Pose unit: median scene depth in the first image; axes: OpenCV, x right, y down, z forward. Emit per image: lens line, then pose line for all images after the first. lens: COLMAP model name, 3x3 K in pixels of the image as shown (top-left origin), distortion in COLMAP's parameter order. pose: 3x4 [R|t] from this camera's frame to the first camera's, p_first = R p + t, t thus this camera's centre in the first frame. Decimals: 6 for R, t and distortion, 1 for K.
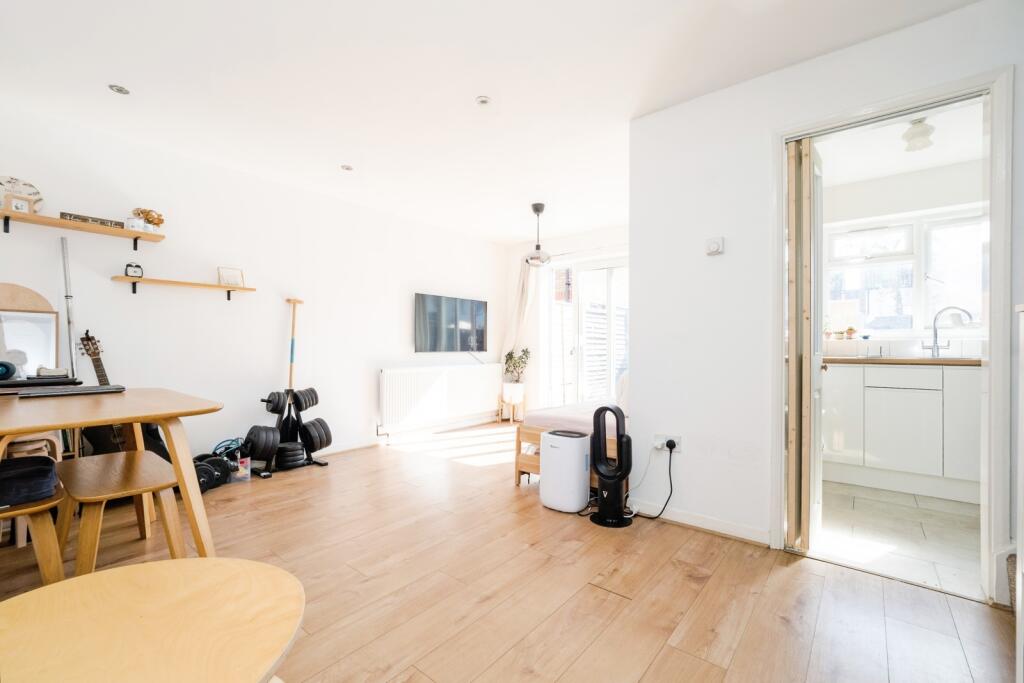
lens RADIAL K [[434.9, 0, 513.7], [0, 434.9, 345.9], [0, 0, 1]] dist [-0.010685, -0.000460]
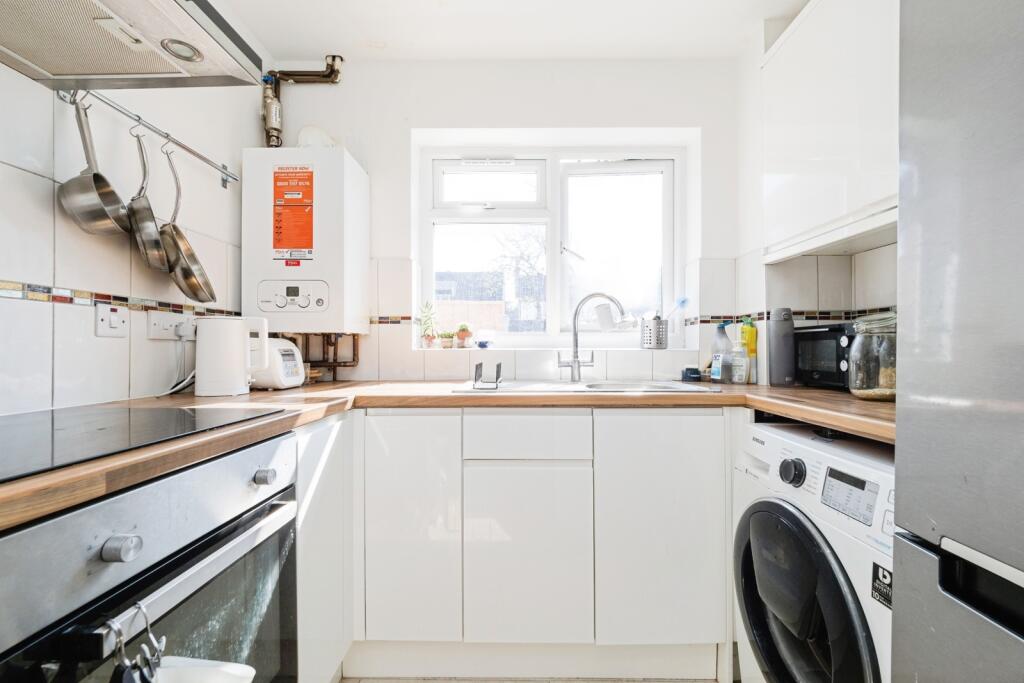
lens RADIAL K [[434.9, 0, 512.6], [0, 434.9, 345.0], [0, 0, 1]] dist [-0.010685, -0.000460]
pose [[0.784020, 0.003317, 0.620727, 0.589728], [0.001091, 0.999977, -0.006721, -0.018937], [-0.620735, 0.005946, 0.783998, 0.635268]]
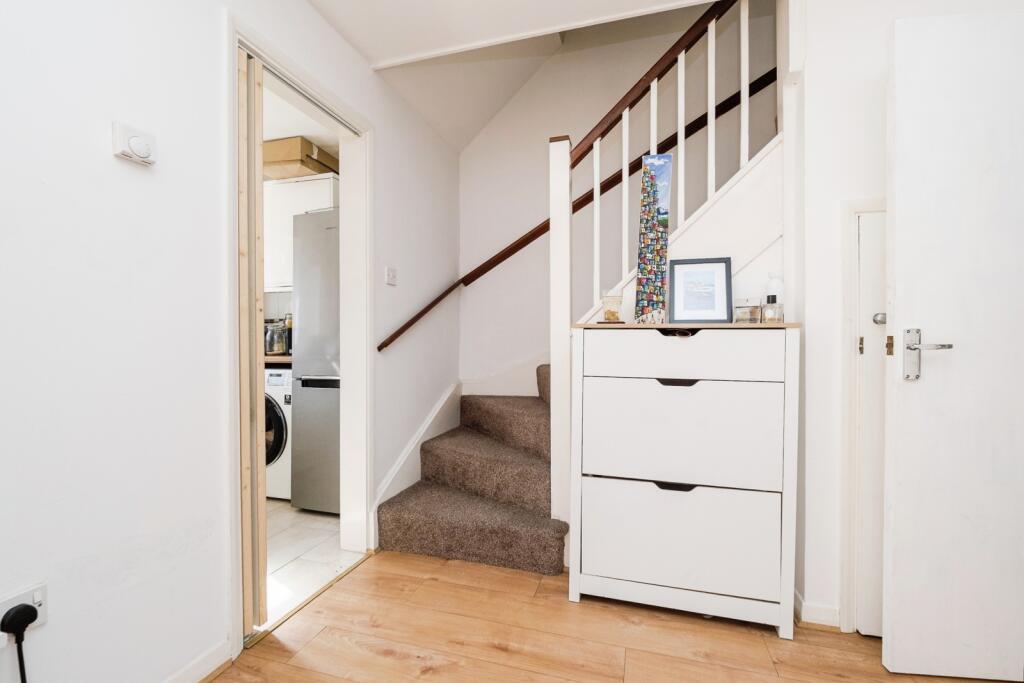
lens RADIAL K [[434.9, 0, 515.3], [0, 434.9, 346.0], [0, 0, 1]] dist [-0.010685, -0.000460]
pose [[-0.385430, -0.013777, 0.922634, -0.110340], [-0.002548, 0.999901, 0.013866, -0.009640], [-0.922734, 0.002993, -0.385427, 0.606663]]
